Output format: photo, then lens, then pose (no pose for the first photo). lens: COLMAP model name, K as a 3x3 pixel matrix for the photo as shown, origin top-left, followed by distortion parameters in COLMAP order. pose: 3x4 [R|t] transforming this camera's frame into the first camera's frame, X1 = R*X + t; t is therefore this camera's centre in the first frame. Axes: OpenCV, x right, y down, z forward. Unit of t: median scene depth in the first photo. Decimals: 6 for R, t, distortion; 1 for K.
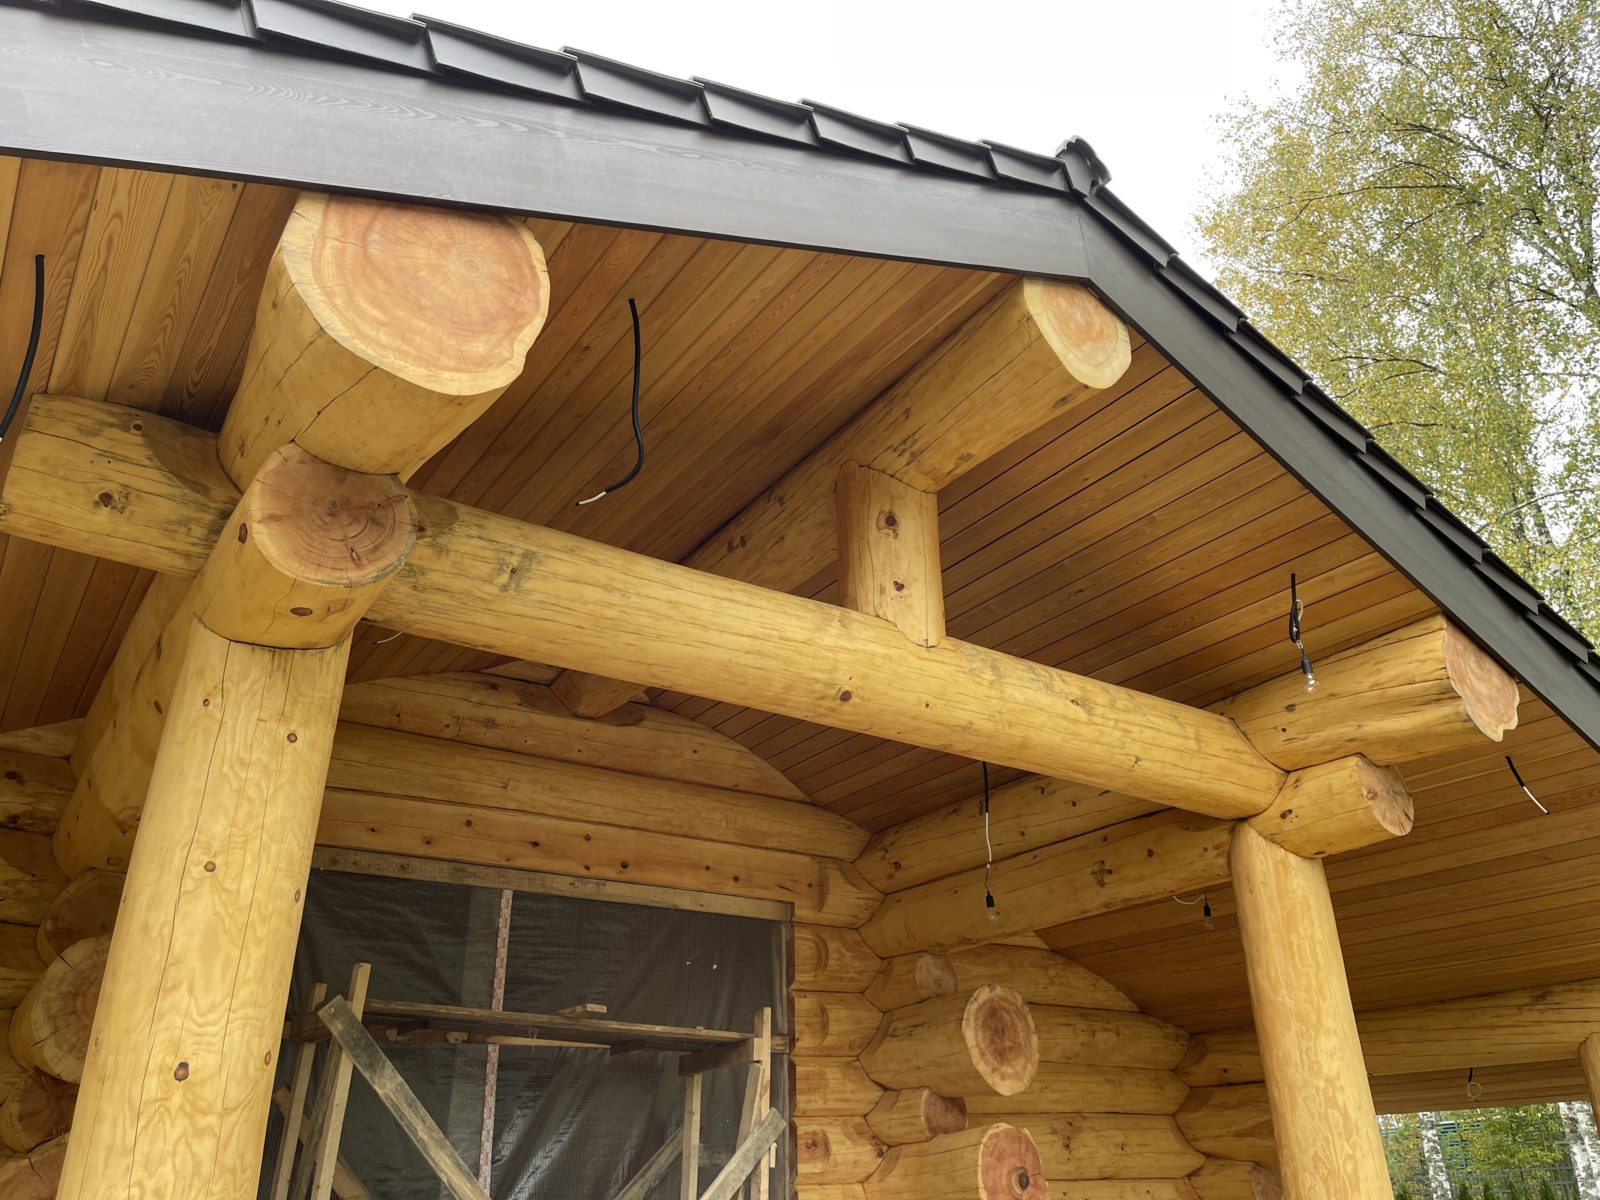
lens RADIAL K [[1194.7, 0, 800.0], [0, 1194.7, 600.0], [0, 0, 1]] dist [0.038190, 0.000416]
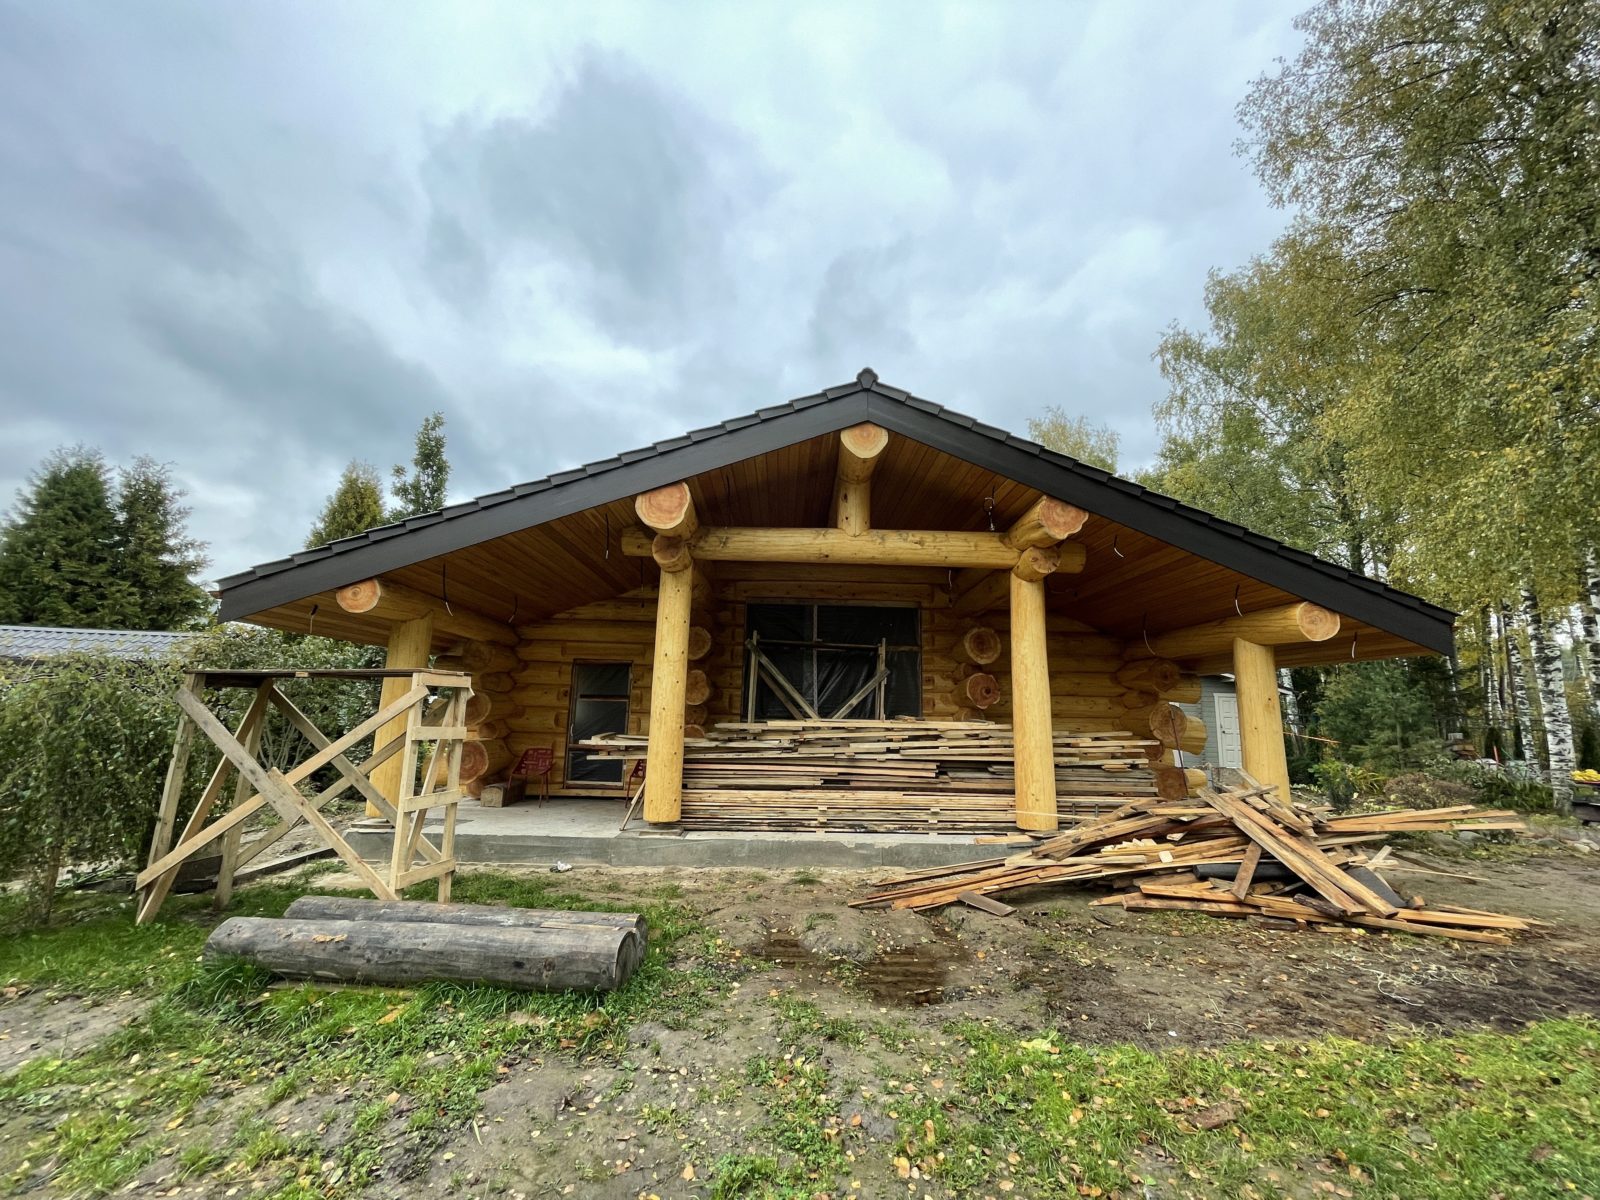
lens RADIAL K [[642.7, 0, 800.0], [0, 642.7, 600.0], [0, 0, 1]] dist [-0.000070, -0.000004]
pose [[0.829716, -0.060443, -0.554904, 0.840551], [0.207562, 0.956243, 0.206196, -0.167492], [0.518160, -0.286261, 0.805956, -0.500289]]
